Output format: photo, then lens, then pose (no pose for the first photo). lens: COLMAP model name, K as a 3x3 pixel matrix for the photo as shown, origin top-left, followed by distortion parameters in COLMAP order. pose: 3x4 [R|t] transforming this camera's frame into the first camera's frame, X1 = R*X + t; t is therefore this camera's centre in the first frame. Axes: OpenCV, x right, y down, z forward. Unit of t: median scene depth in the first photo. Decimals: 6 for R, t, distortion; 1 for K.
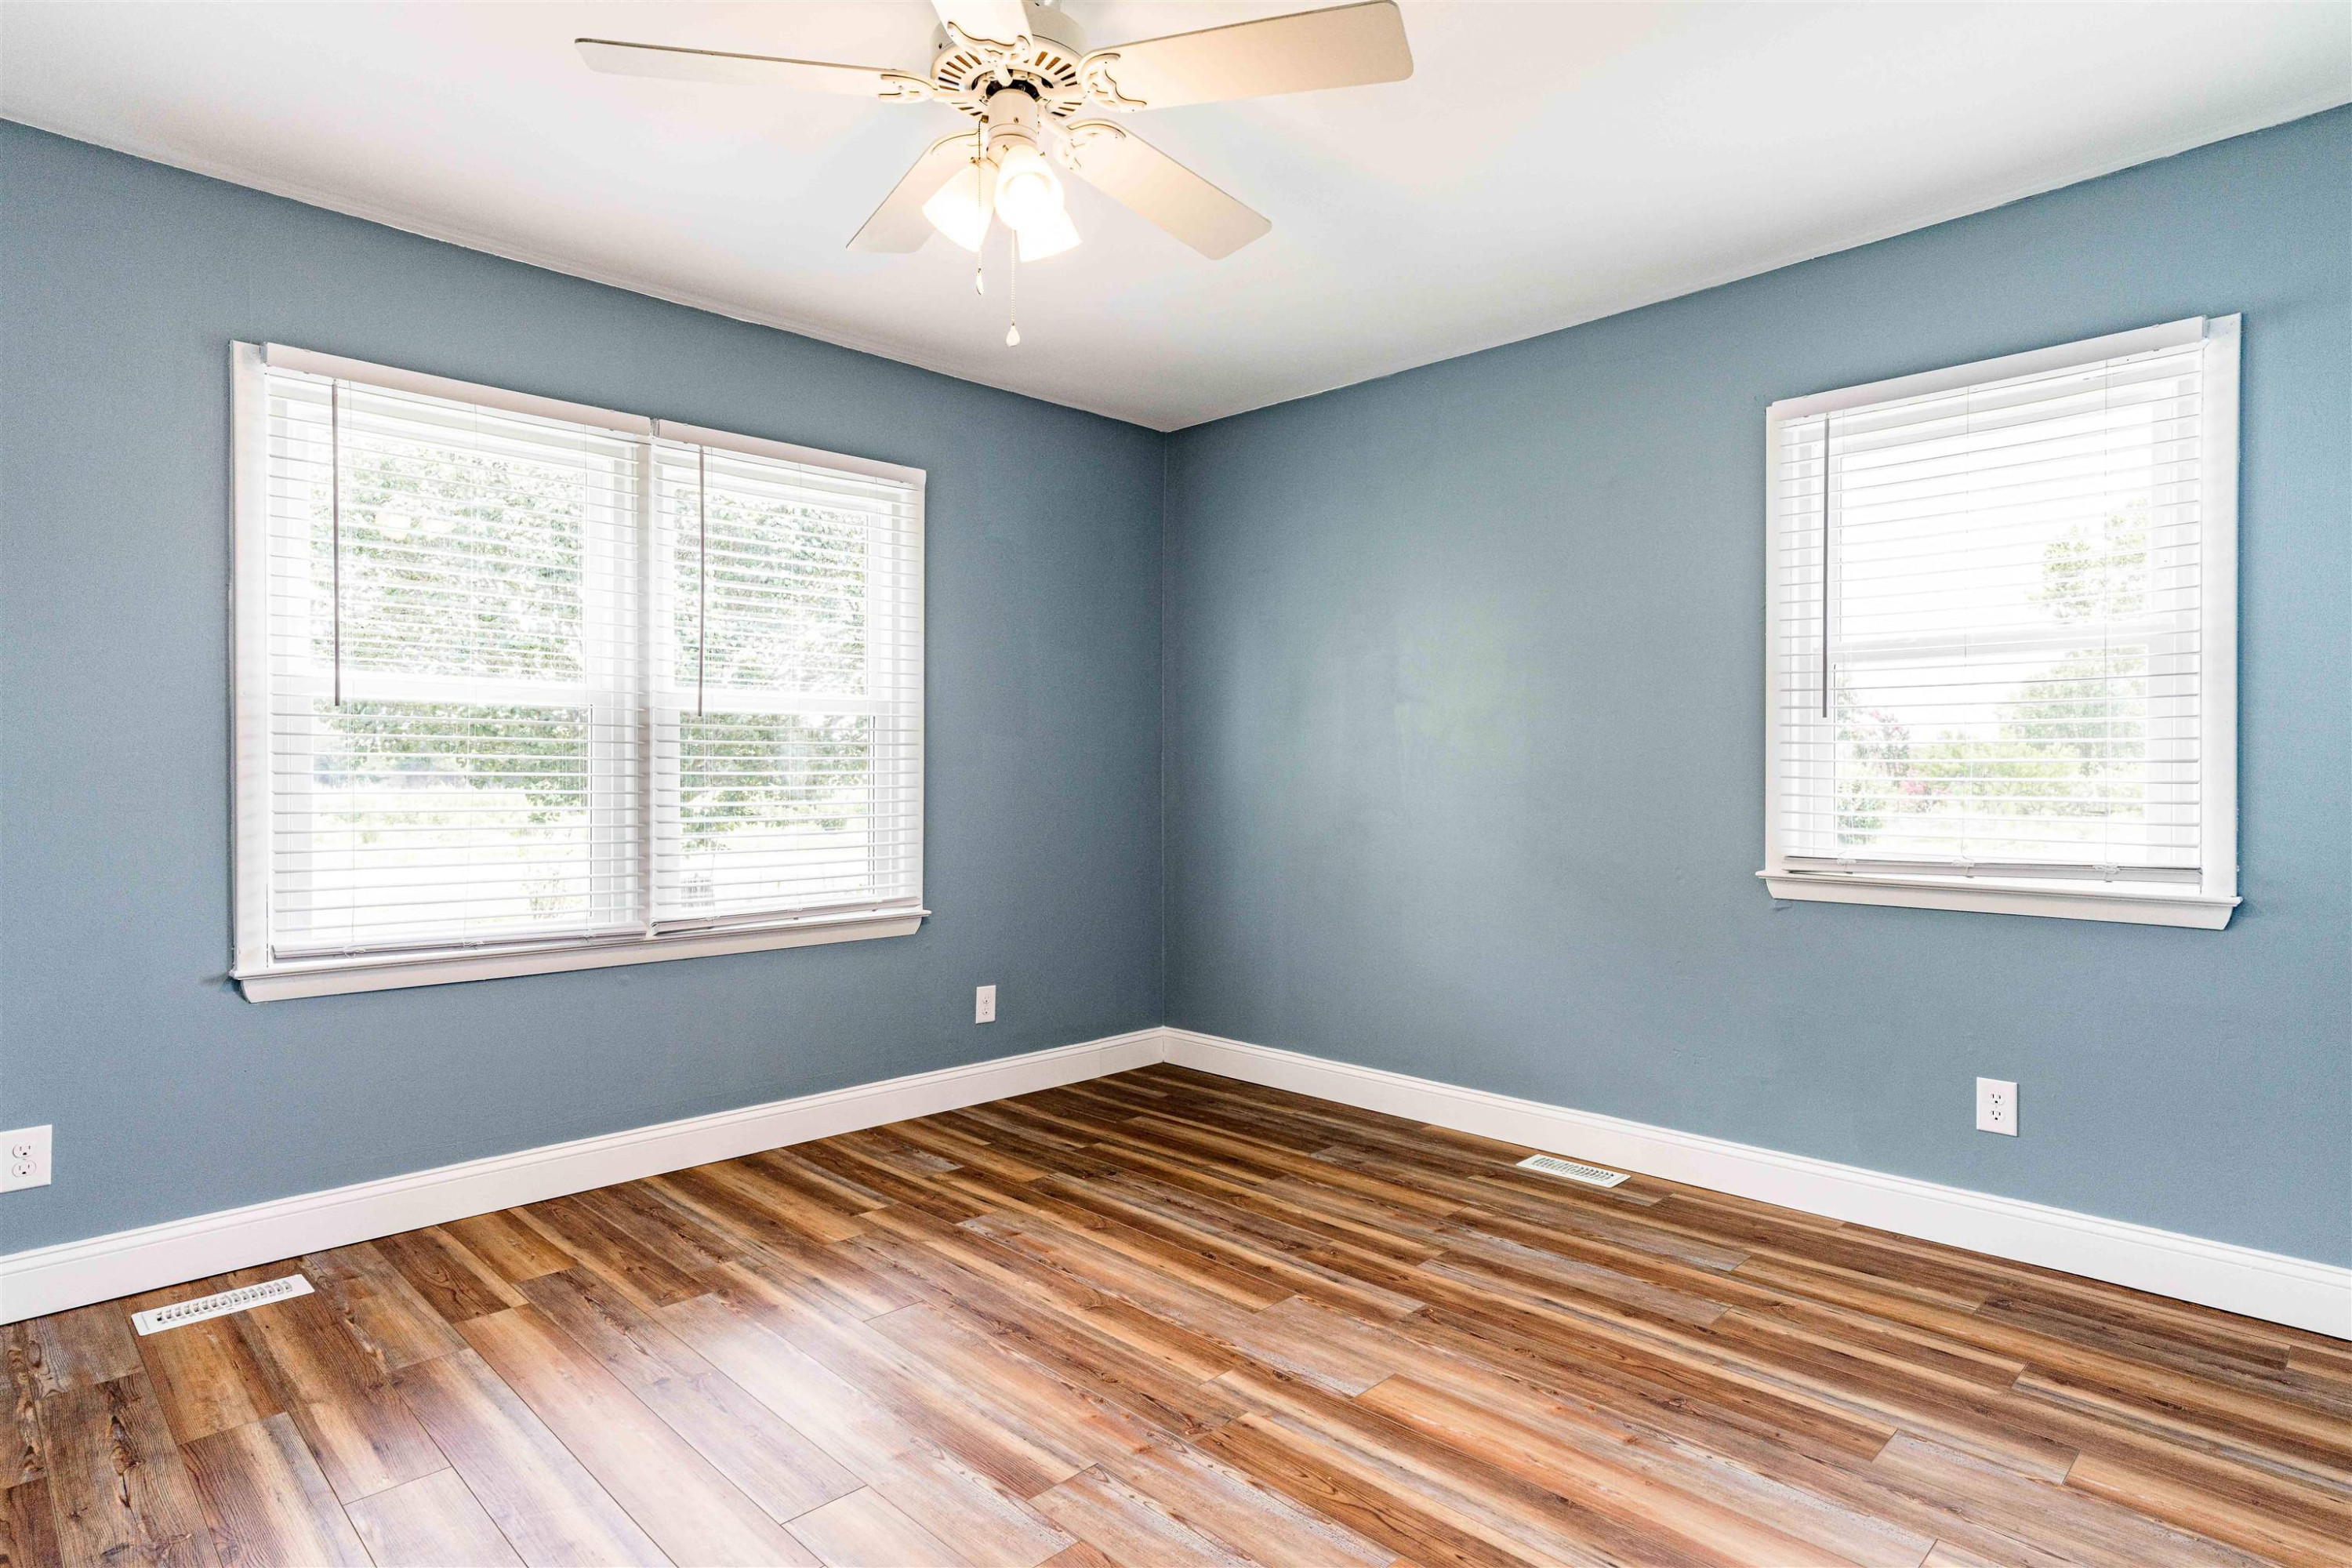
lens RADIAL K [[1266.3, 0, 1188.2], [0, 1266.3, 799.8], [0, 0, 1]] dist [-0.006796, 0.017301]
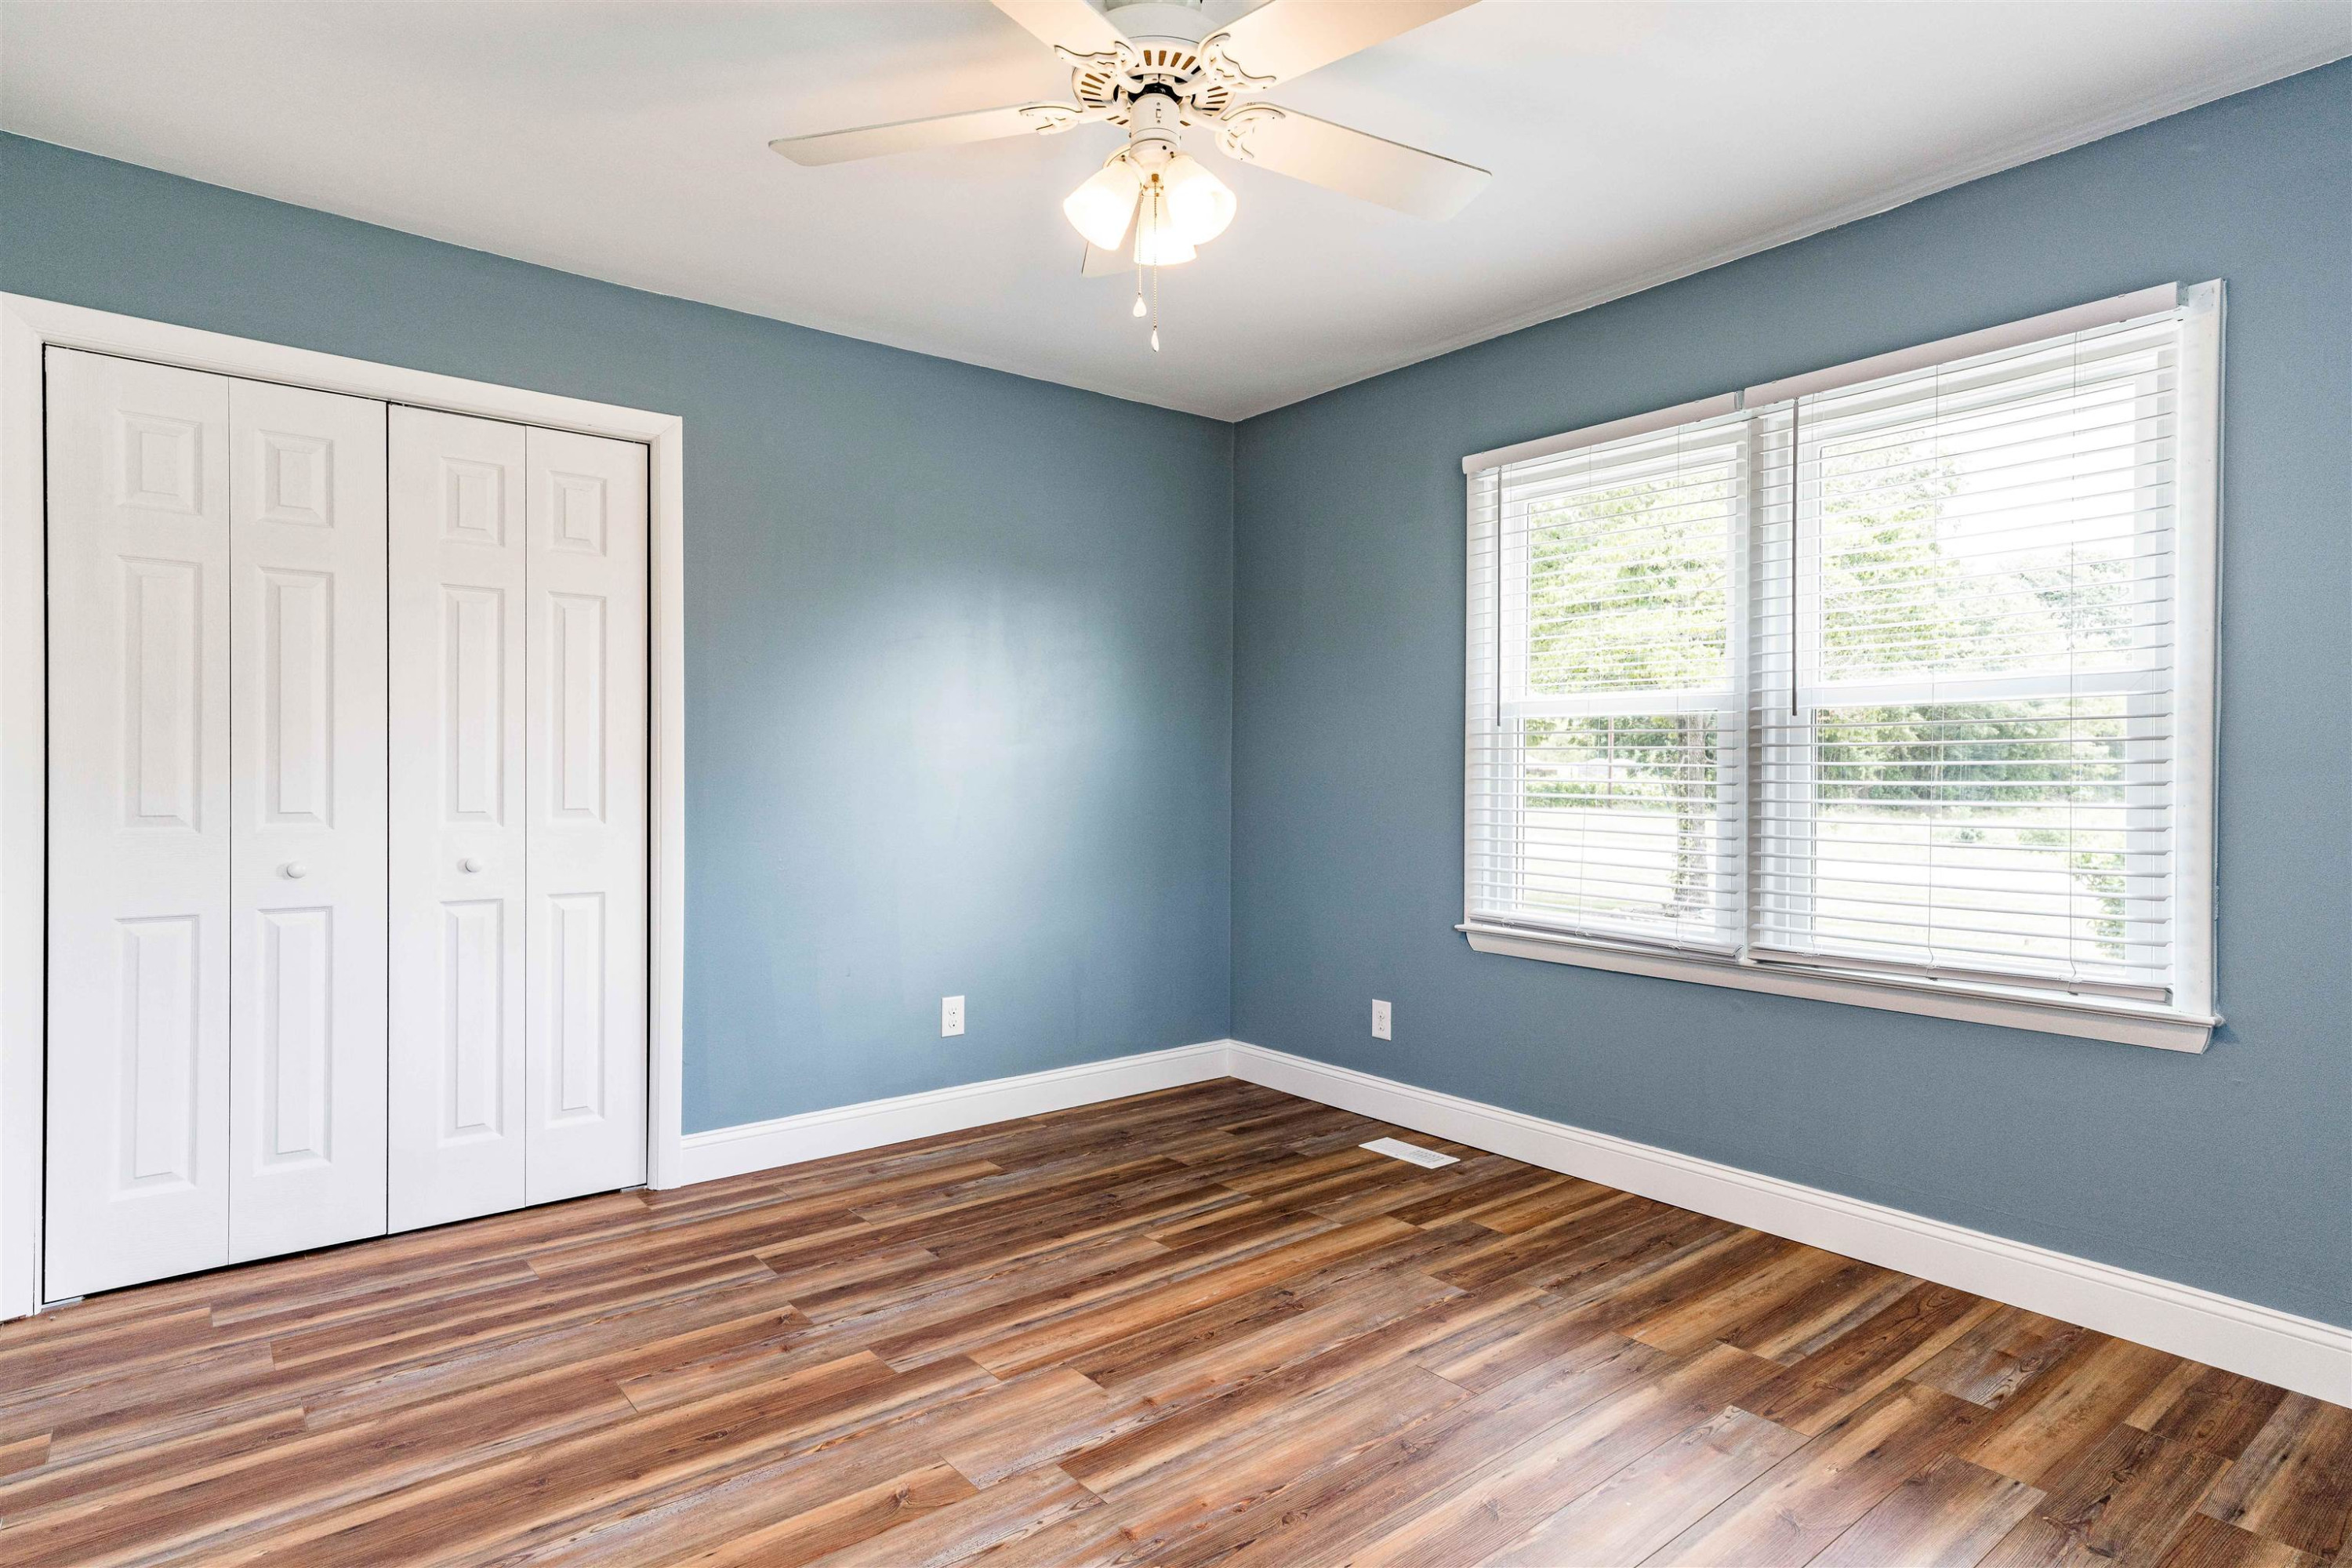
lens RADIAL K [[1266.3, 0, 1177.4], [0, 1266.3, 775.3], [0, 0, 1]] dist [-0.006796, 0.017301]
pose [[-0.139762, -0.004038, -0.990177, 0.589614], [-0.018978, 0.999819, -0.001398, -0.019528], [0.990003, 0.018596, -0.139813, 0.793344]]
